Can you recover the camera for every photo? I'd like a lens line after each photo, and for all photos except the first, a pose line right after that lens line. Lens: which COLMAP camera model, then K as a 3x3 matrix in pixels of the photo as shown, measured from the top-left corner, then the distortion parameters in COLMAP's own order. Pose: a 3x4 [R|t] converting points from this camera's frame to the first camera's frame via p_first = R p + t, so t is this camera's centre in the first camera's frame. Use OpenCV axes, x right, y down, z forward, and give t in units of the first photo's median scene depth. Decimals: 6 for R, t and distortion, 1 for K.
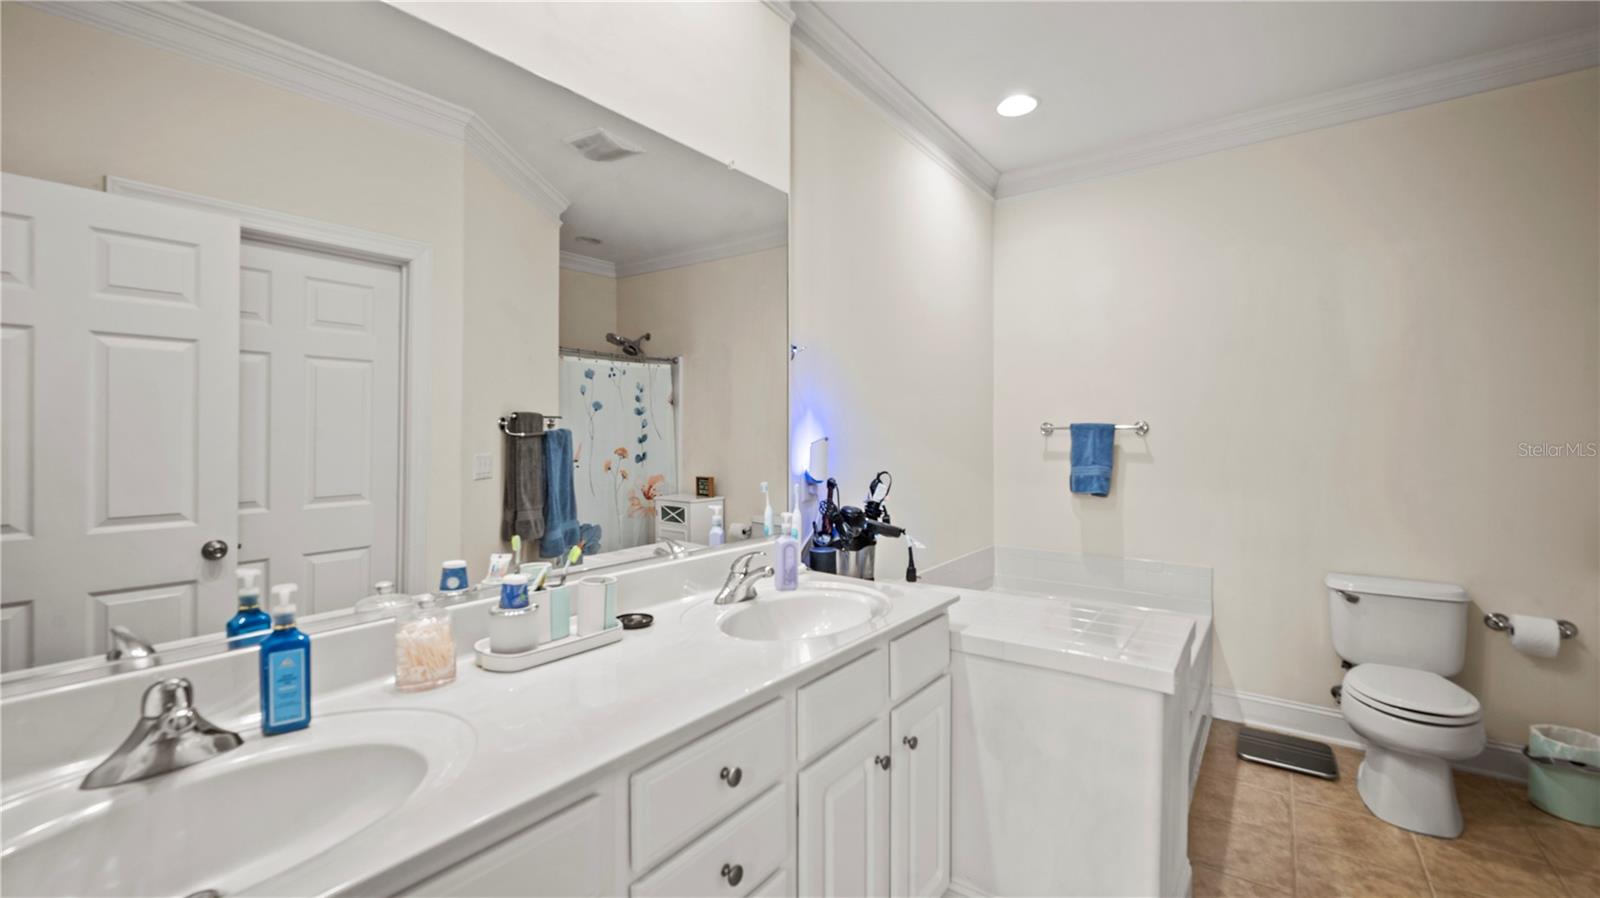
lens RADIAL K [[655.4, 0, 800.4], [0, 655.4, 416.2], [0, 0, 1]] dist [0.002338, 0.000725]
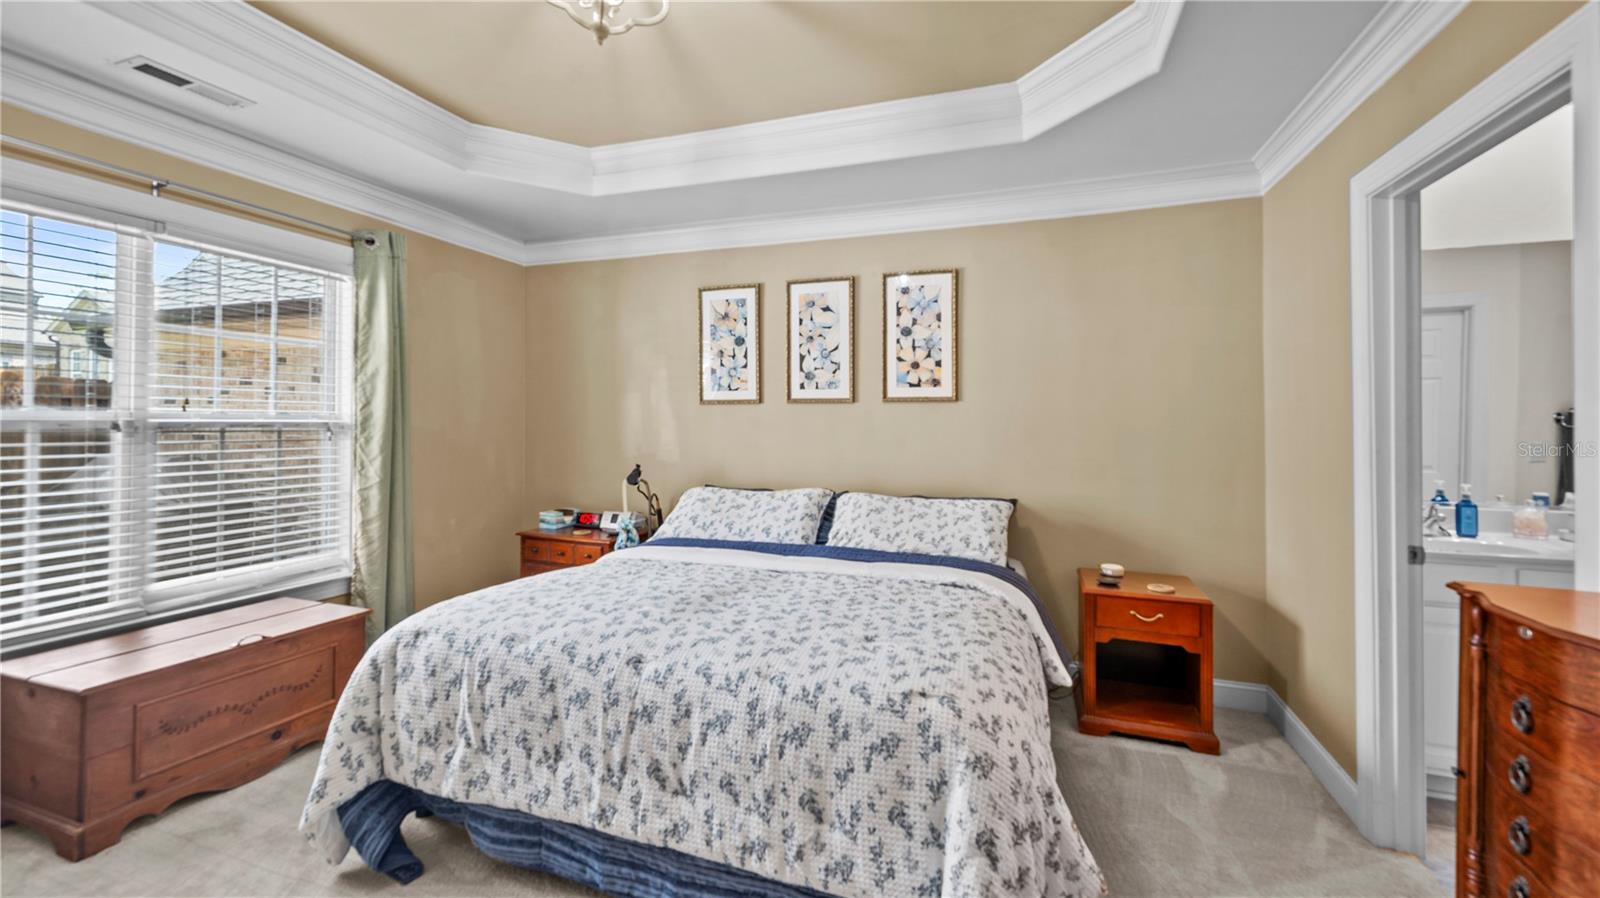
lens RADIAL K [[655.4, 0, 800.4], [0, 655.4, 416.2], [0, 0, 1]] dist [0.002338, 0.000725]
pose [[0.298780, 0.003547, -0.954315, 0.785486], [0.016820, 0.999818, 0.008982, -0.077117], [0.954174, -0.018736, 0.298666, -1.929607]]
